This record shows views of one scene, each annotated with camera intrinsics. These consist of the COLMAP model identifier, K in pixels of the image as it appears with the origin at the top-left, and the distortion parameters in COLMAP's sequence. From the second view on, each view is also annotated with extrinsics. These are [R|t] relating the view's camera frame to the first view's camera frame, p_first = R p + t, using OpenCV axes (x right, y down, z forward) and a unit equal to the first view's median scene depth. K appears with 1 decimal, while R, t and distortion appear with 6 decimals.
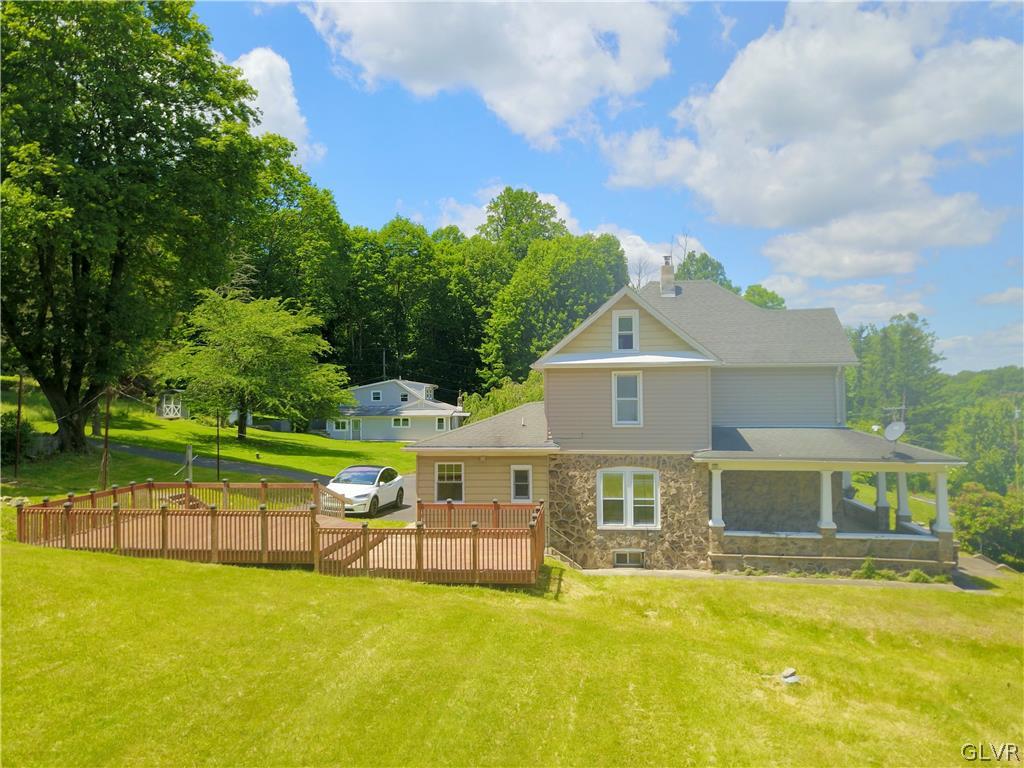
lens RADIAL K [[787.1, 0, 511.6], [0, 787.1, 374.1], [0, 0, 1]] dist [0.034048, -0.029329]
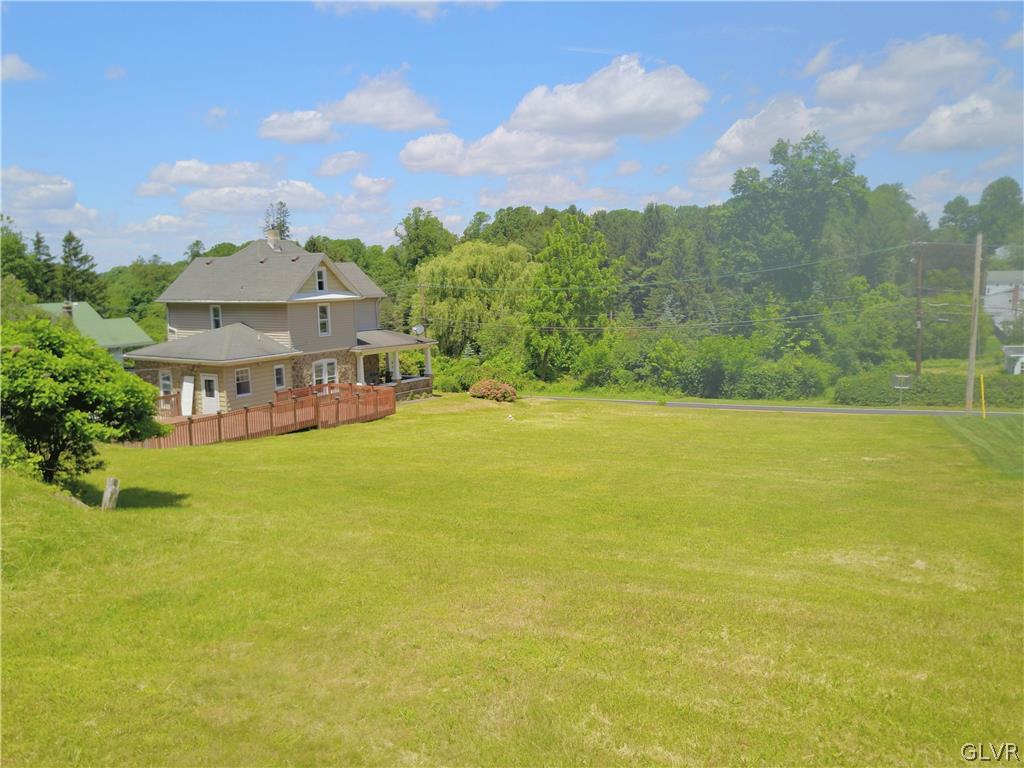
lens RADIAL K [[790.4, 0, 512.0], [0, 790.4, 384.0], [0, 0, 1]] dist [0.004198, -0.003594]
pose [[0.390006, -0.124530, 0.912353, -1.278003], [-0.015038, 0.989820, 0.141531, -0.079679], [-0.920690, -0.068918, 0.384163, -0.045867]]
